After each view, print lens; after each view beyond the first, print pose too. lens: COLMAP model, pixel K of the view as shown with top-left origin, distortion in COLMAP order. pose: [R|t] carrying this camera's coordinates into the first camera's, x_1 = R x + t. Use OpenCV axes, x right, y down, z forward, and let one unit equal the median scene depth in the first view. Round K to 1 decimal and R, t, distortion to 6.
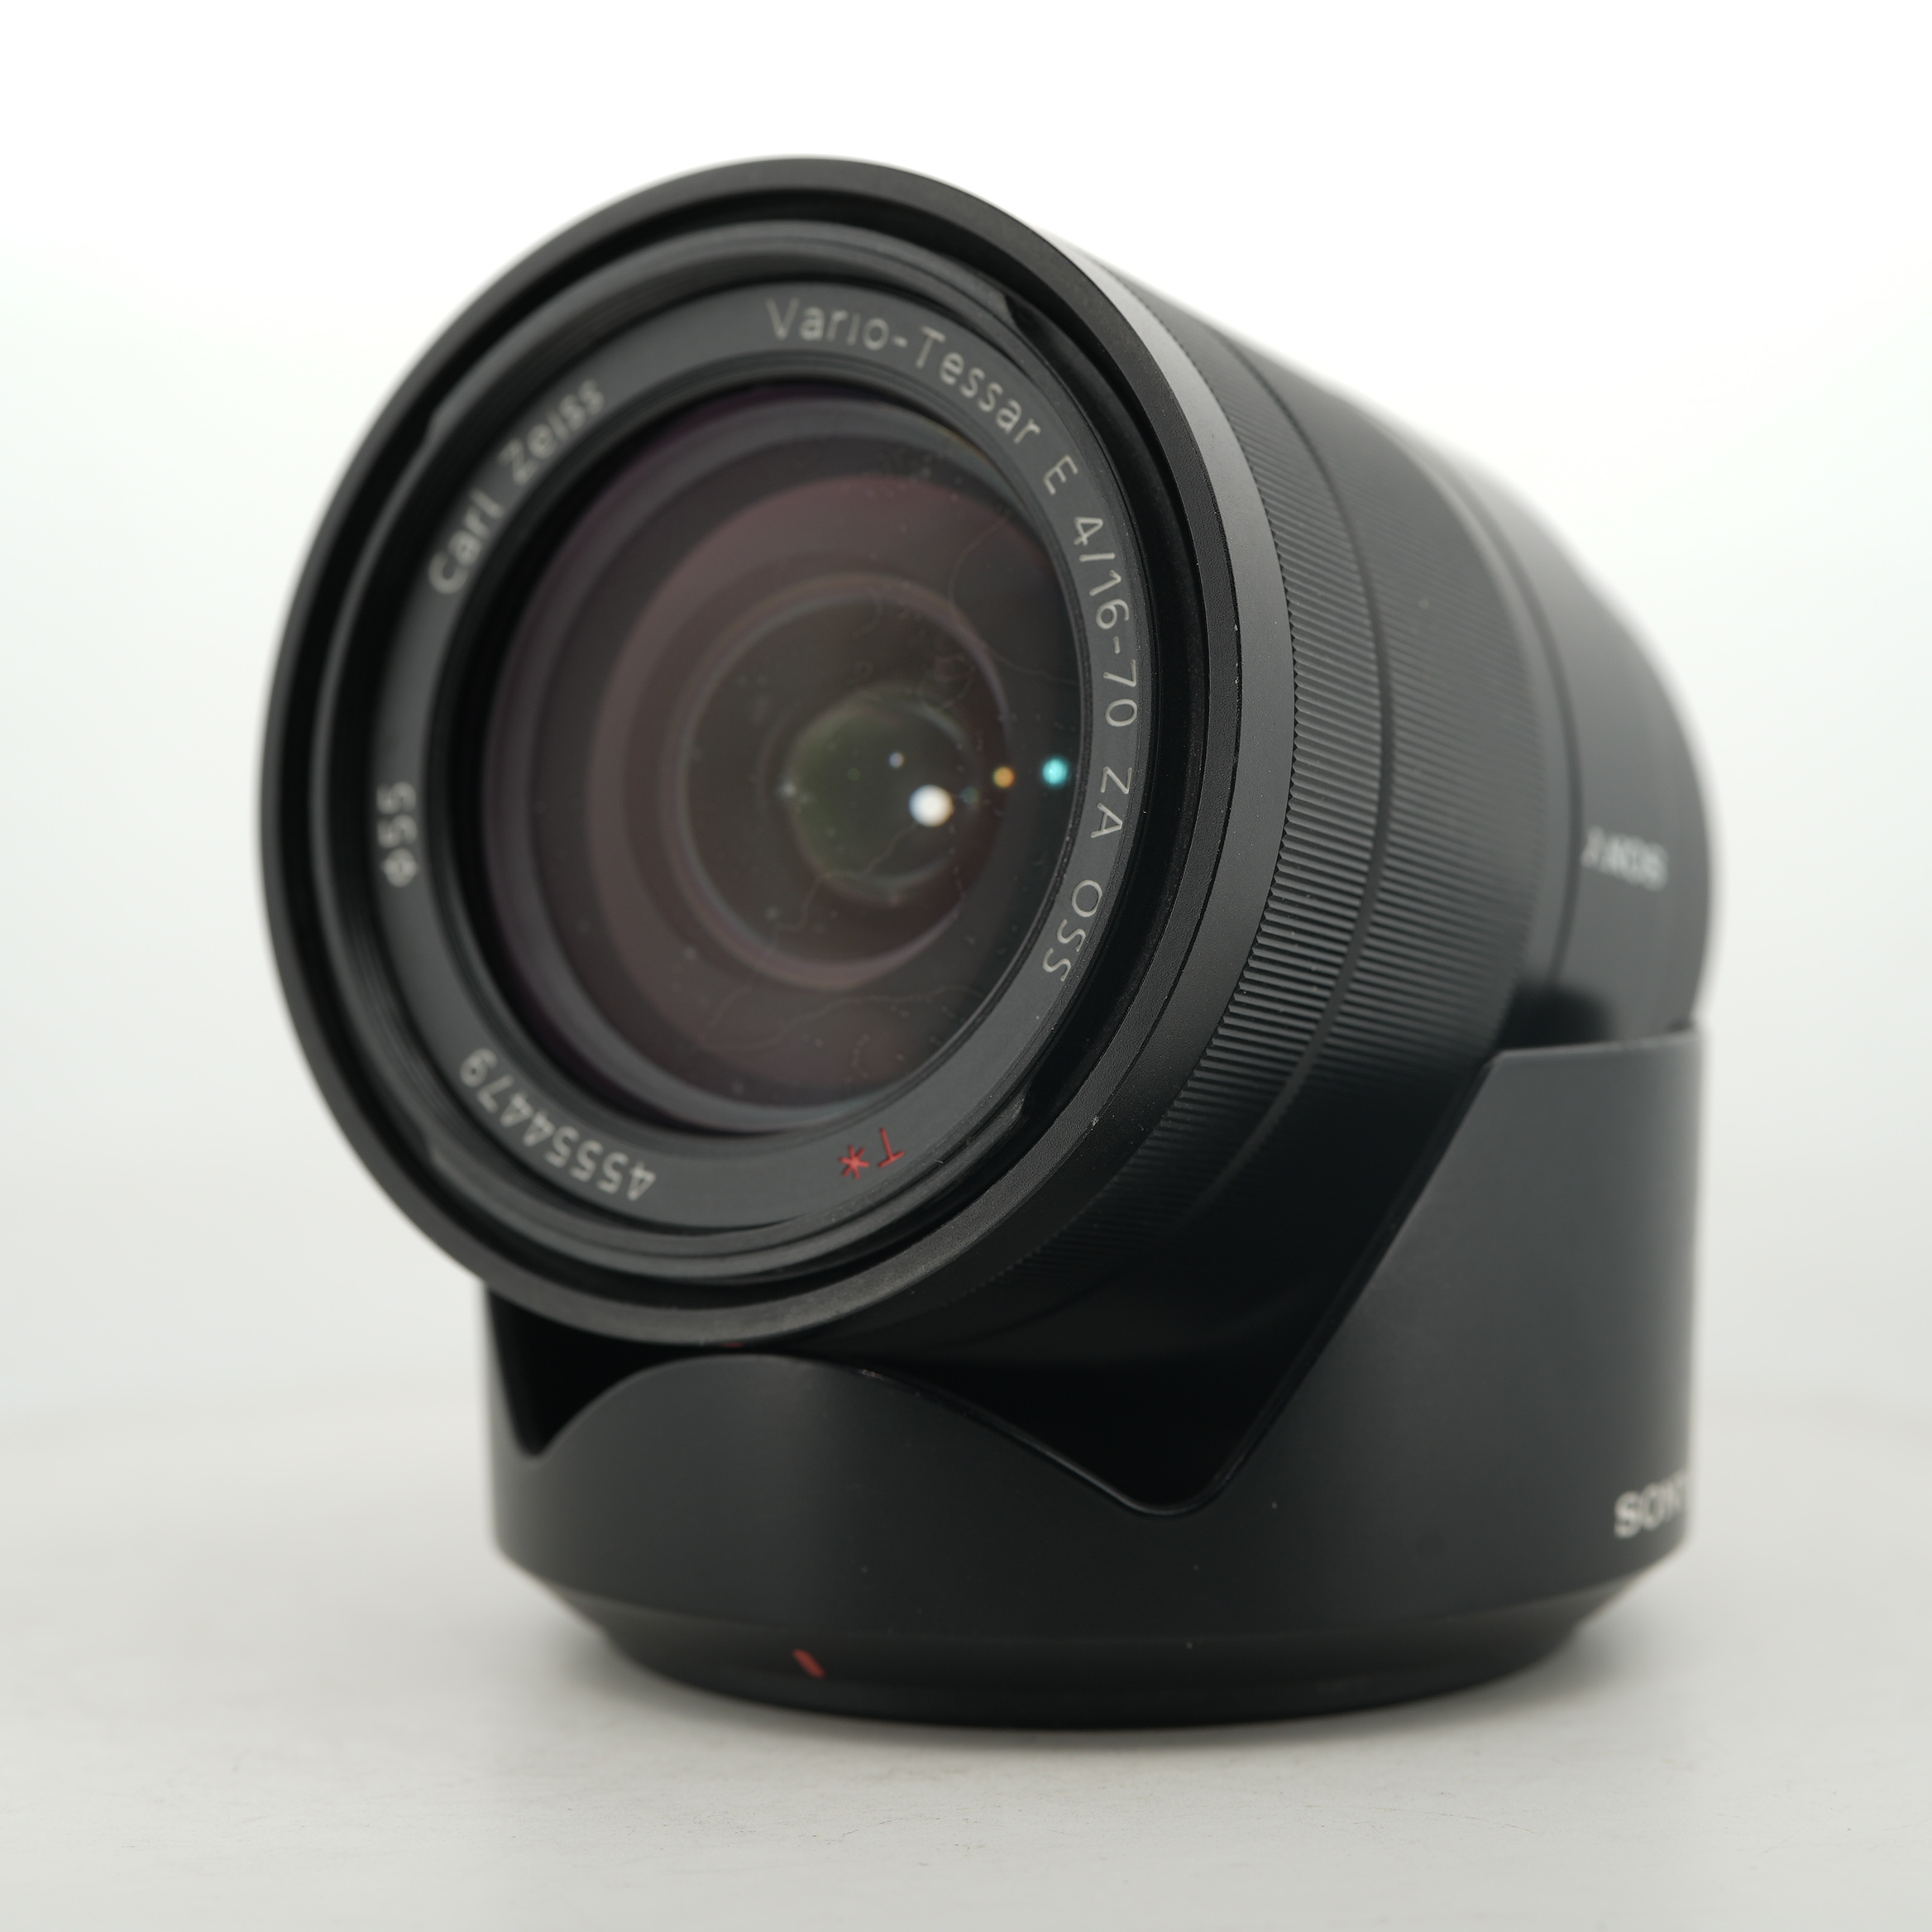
lens RADIAL K [[3930.1, 0, 966.0], [0, 3930.1, 966.0], [0, 0, 1]] dist [-0.030714, 0.062753]
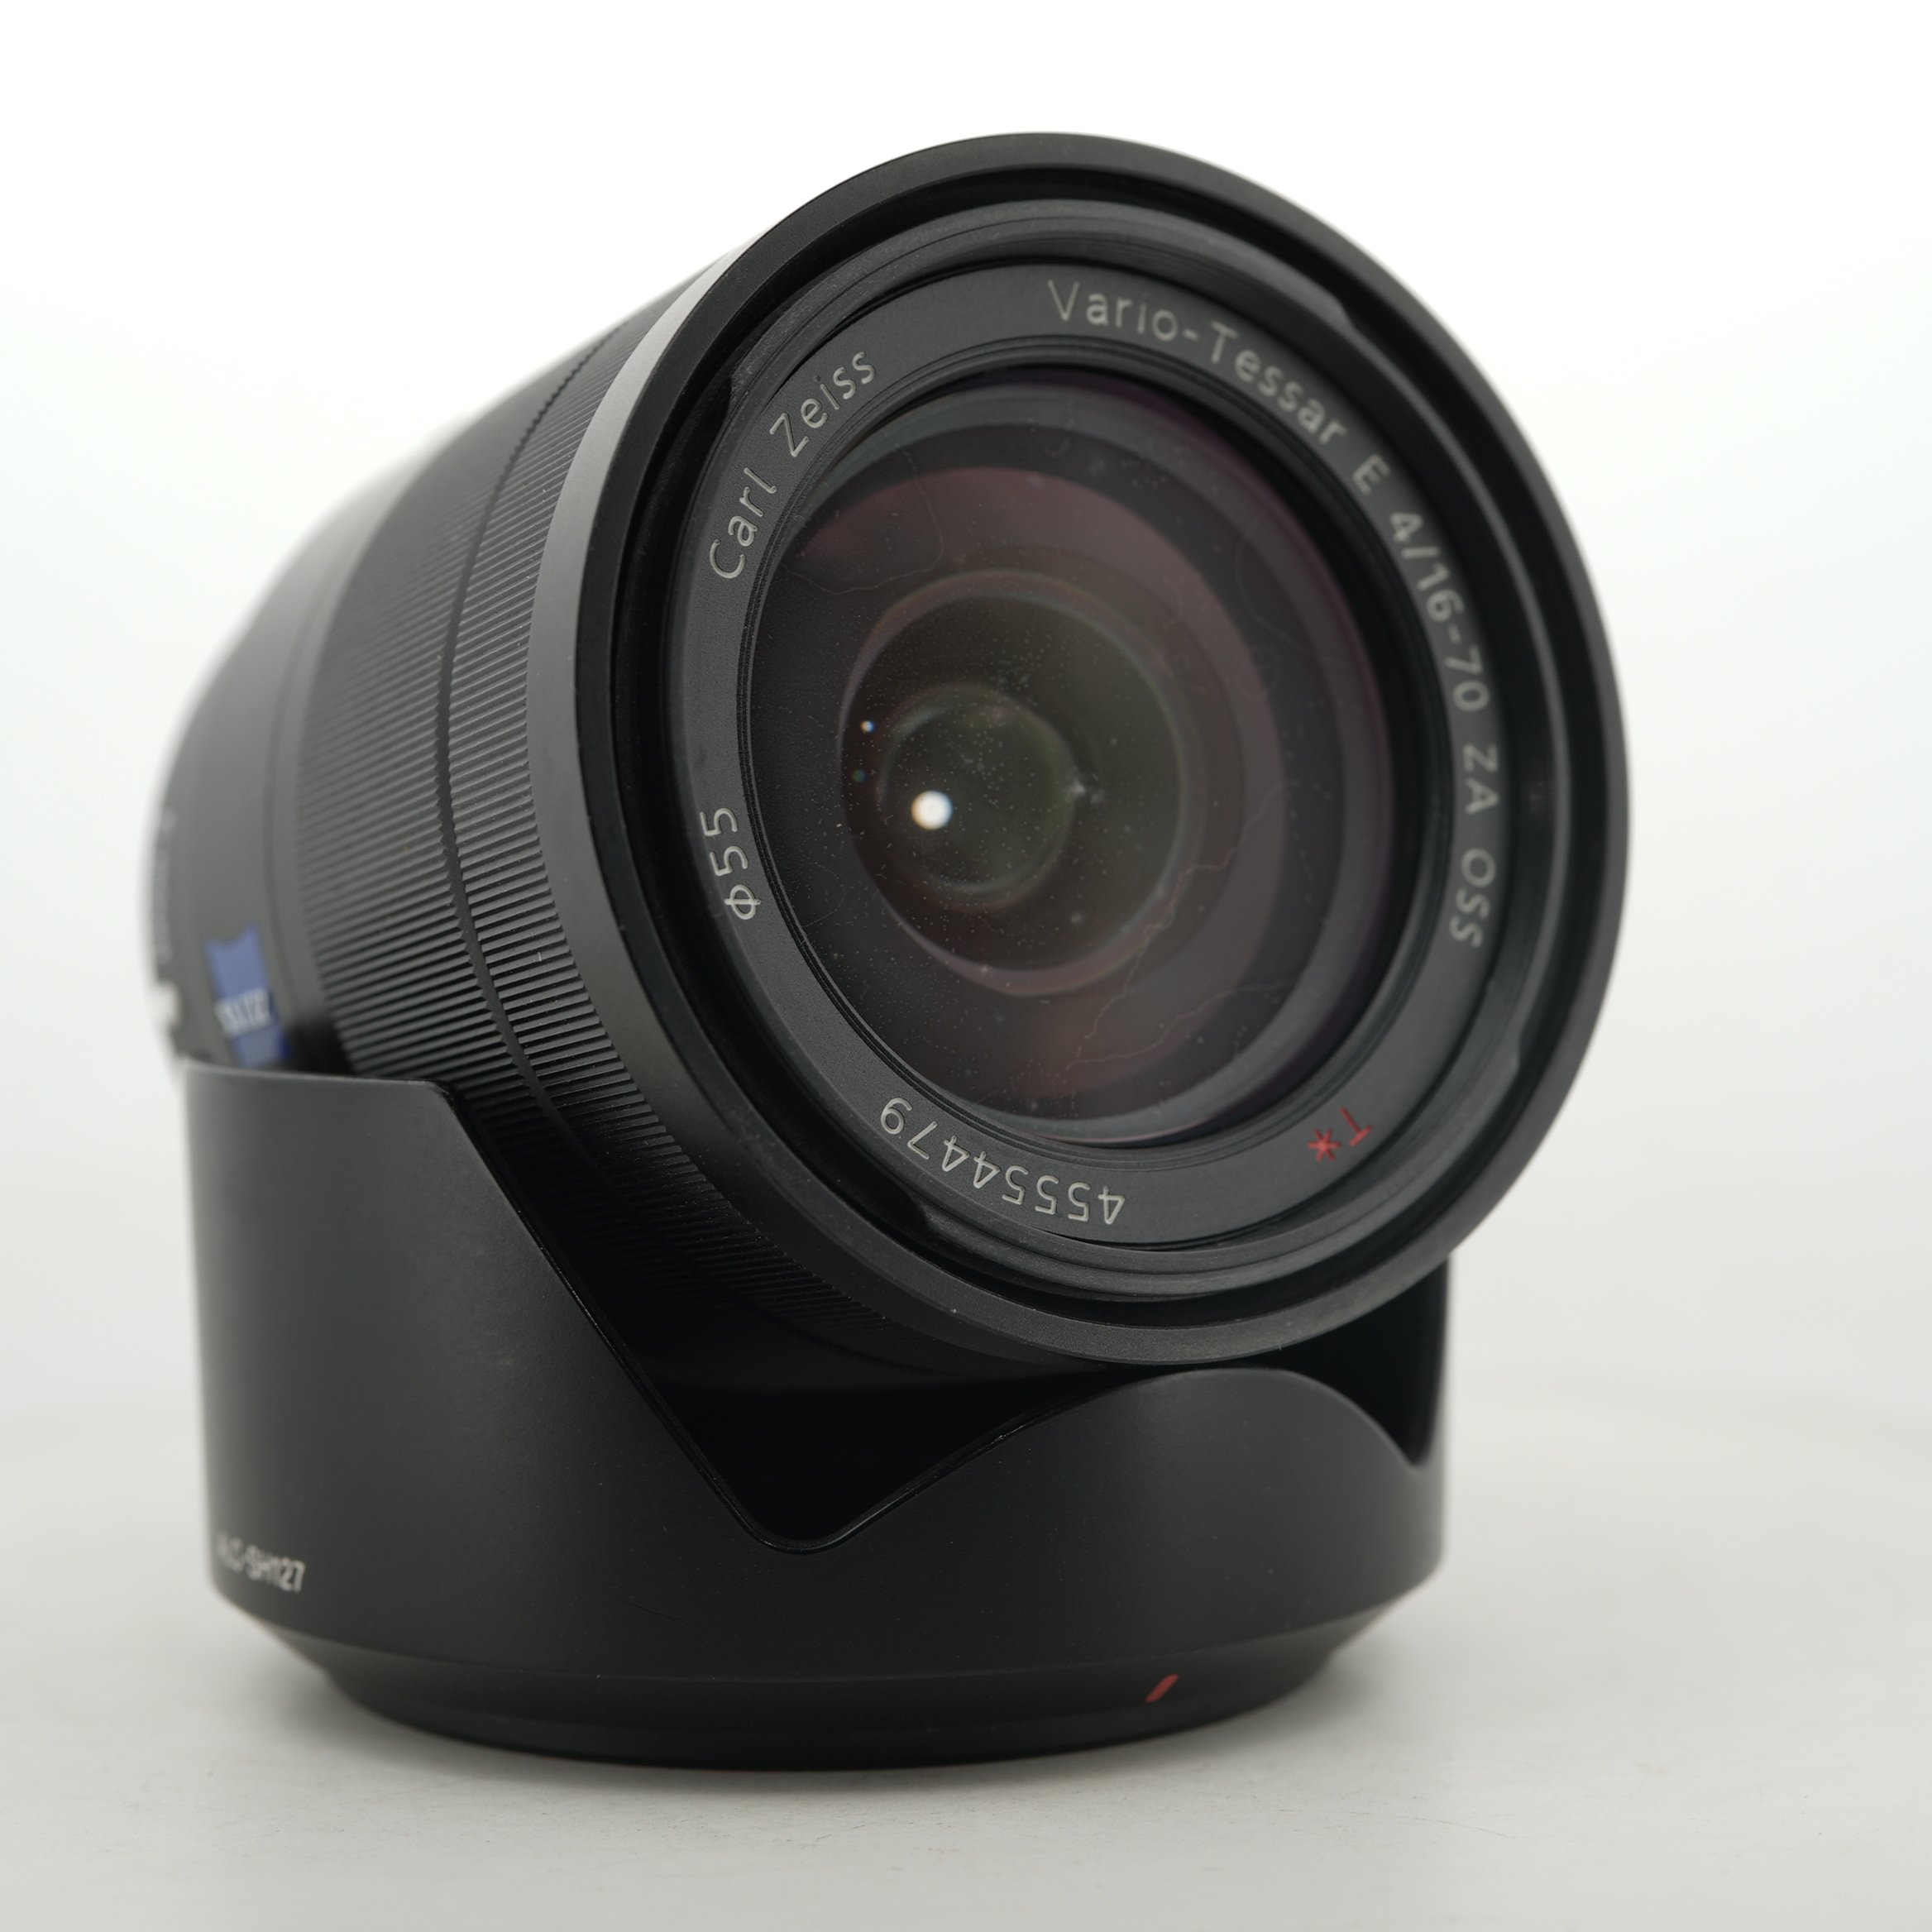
lens RADIAL K [[3930.1, 0, 966.0], [0, 3930.1, 966.0], [0, 0, 1]] dist [-0.030714, 0.062753]
pose [[0.440390, -0.074007, 0.894751, -0.964414], [0.093078, 0.994990, 0.036486, -0.041214], [-0.892969, 0.067214, 0.445072, 0.624449]]
